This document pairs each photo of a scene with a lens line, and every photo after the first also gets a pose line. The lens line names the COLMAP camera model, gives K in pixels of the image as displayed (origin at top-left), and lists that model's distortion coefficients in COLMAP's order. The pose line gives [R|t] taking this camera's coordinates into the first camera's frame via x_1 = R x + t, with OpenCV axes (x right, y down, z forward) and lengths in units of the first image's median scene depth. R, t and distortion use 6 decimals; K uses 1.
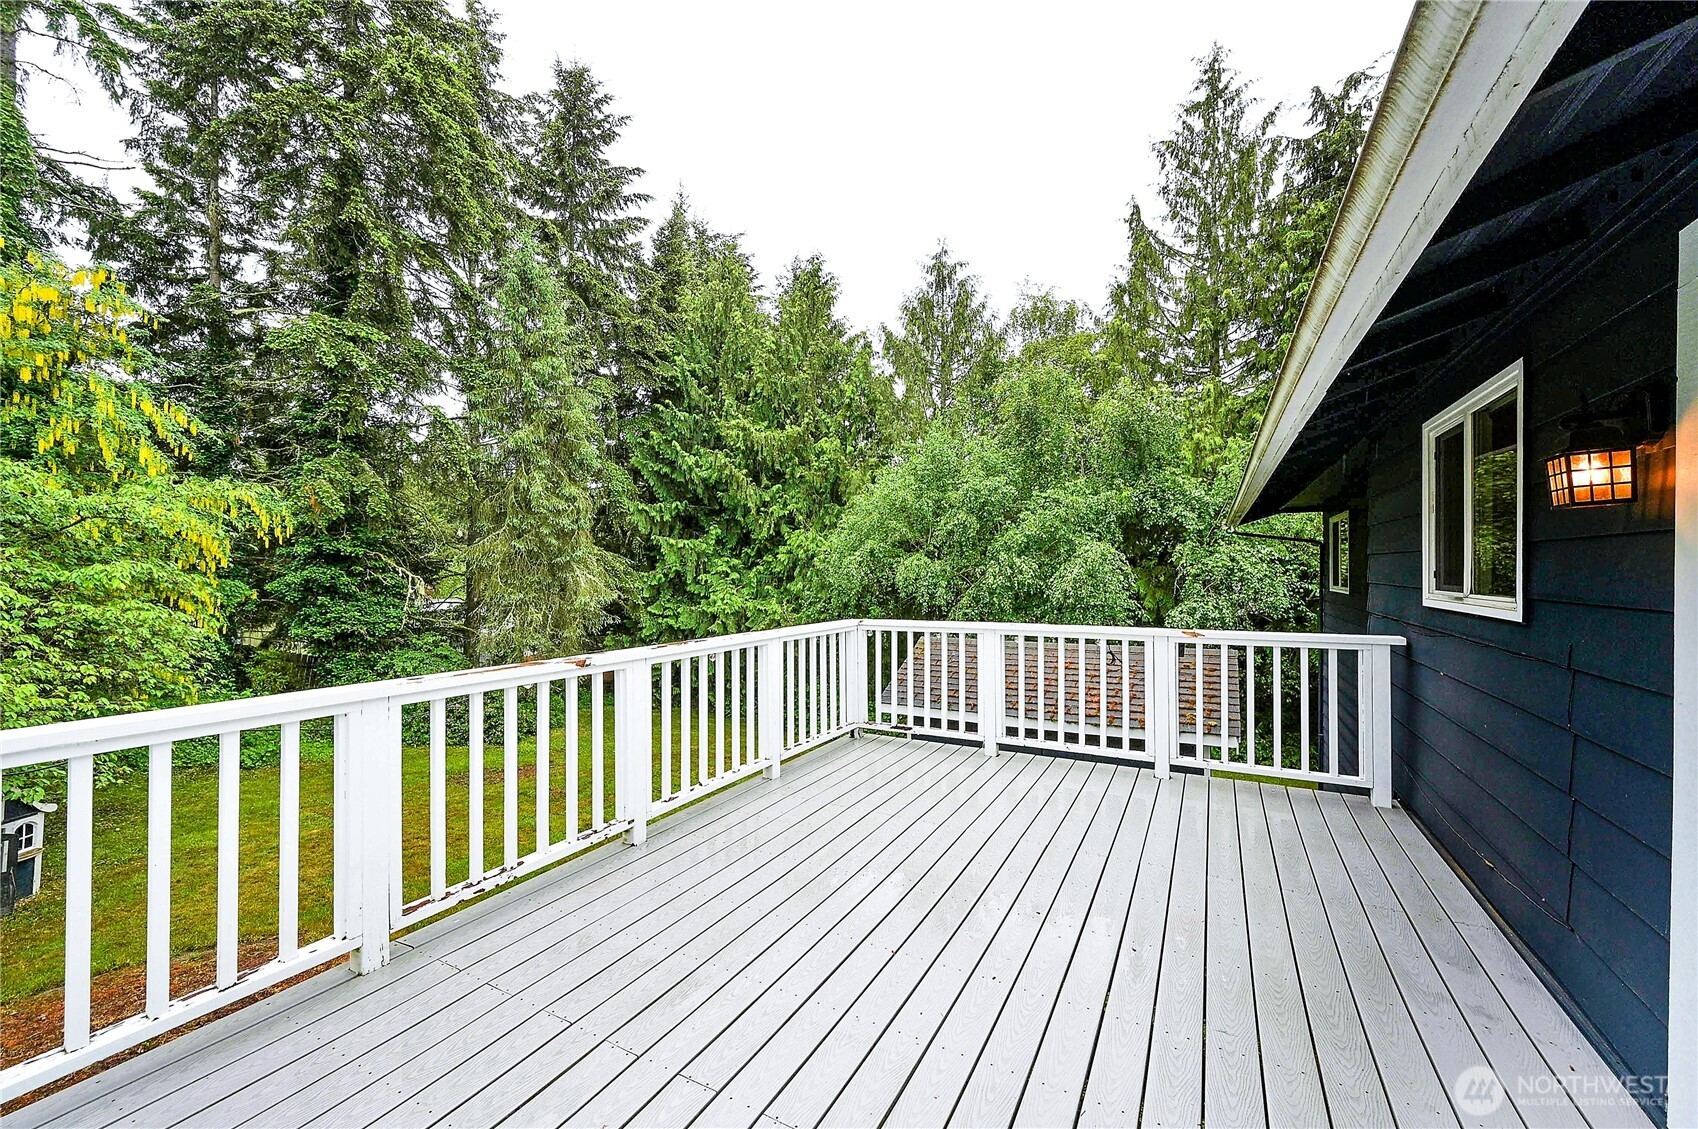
lens RADIAL K [[666.1, 0, 844.2], [0, 666.1, 560.7], [0, 0, 1]] dist [0.000275, -0.000230]
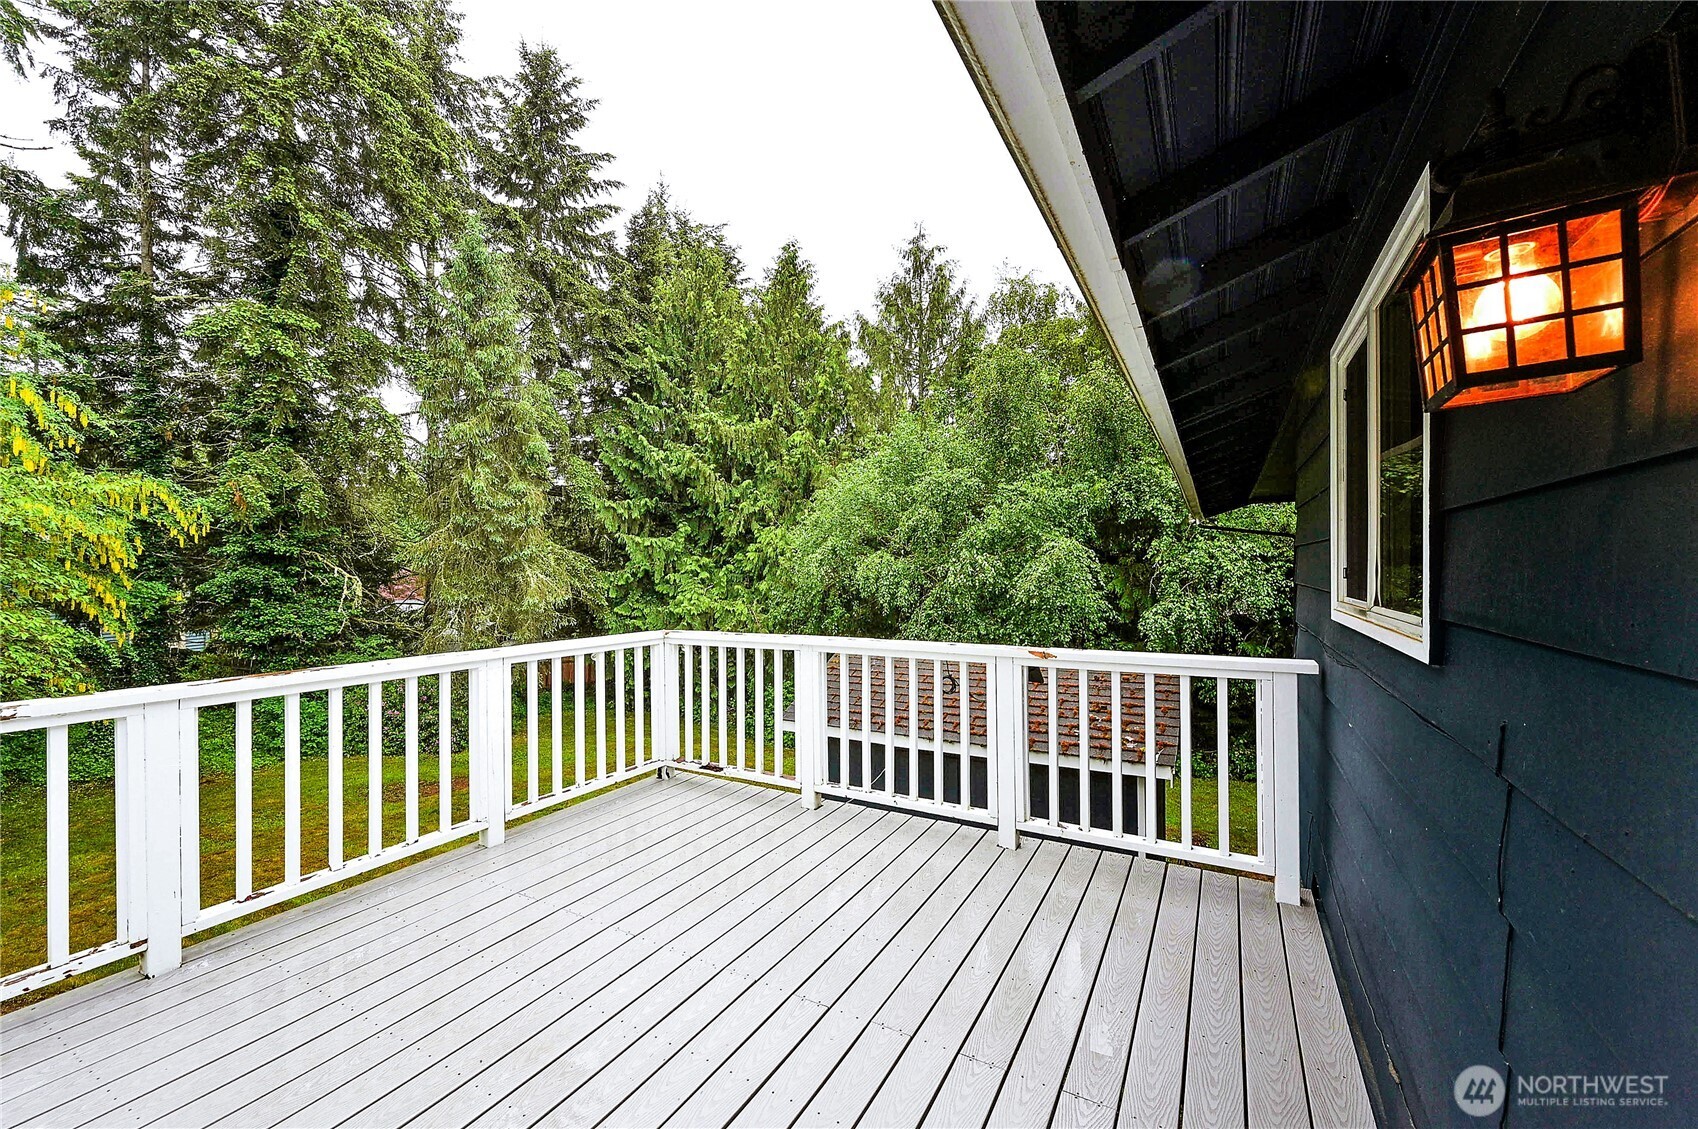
lens RADIAL K [[666.1, 0, 843.3], [0, 666.1, 561.8], [0, 0, 1]] dist [0.000275, -0.000230]
pose [[0.999916, -0.003322, -0.012515, 0.069198], [0.003370, 0.999987, 0.003852, 0.000821], [0.012502, -0.003894, 0.999914, 0.057574]]
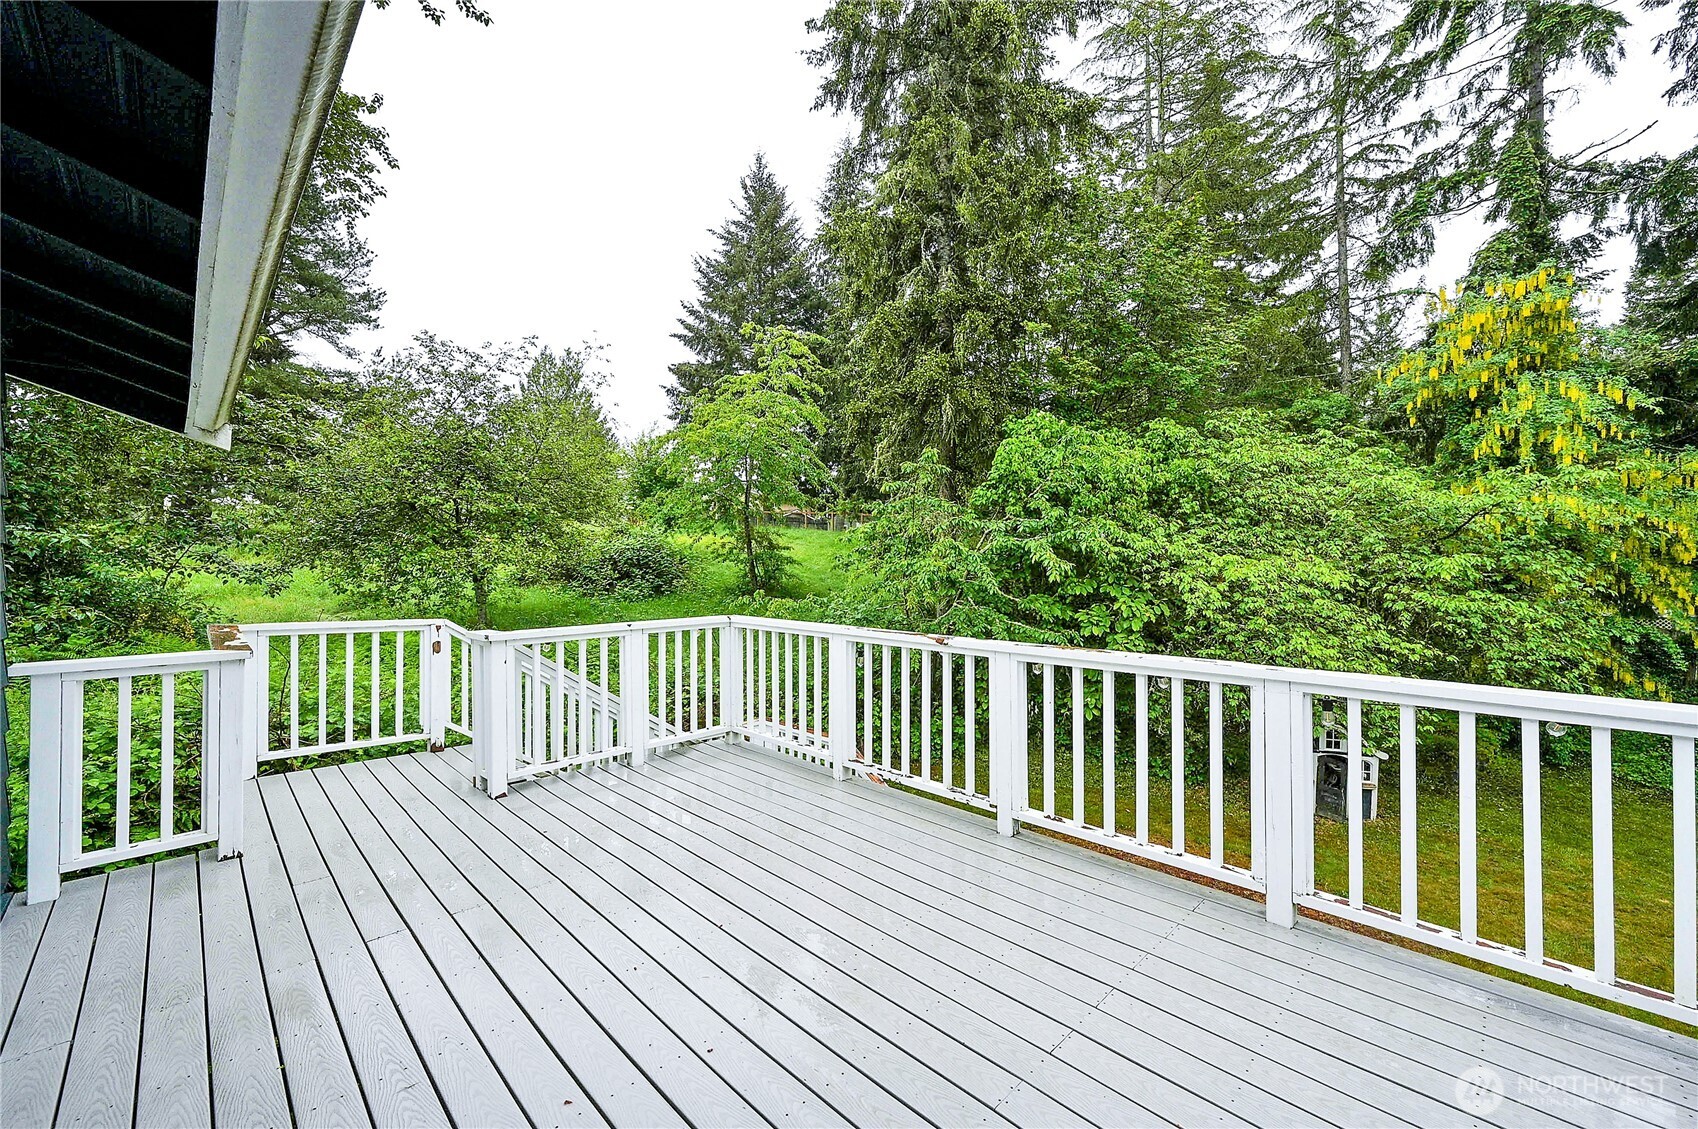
lens RADIAL K [[666.1, 0, 837.6], [0, 666.1, 561.7], [0, 0, 1]] dist [0.000275, -0.000230]
pose [[-0.290992, -0.004817, -0.956714, 0.128036], [0.016990, 0.999804, -0.010202, 0.003088], [0.956575, -0.019224, -0.290853, 0.185407]]
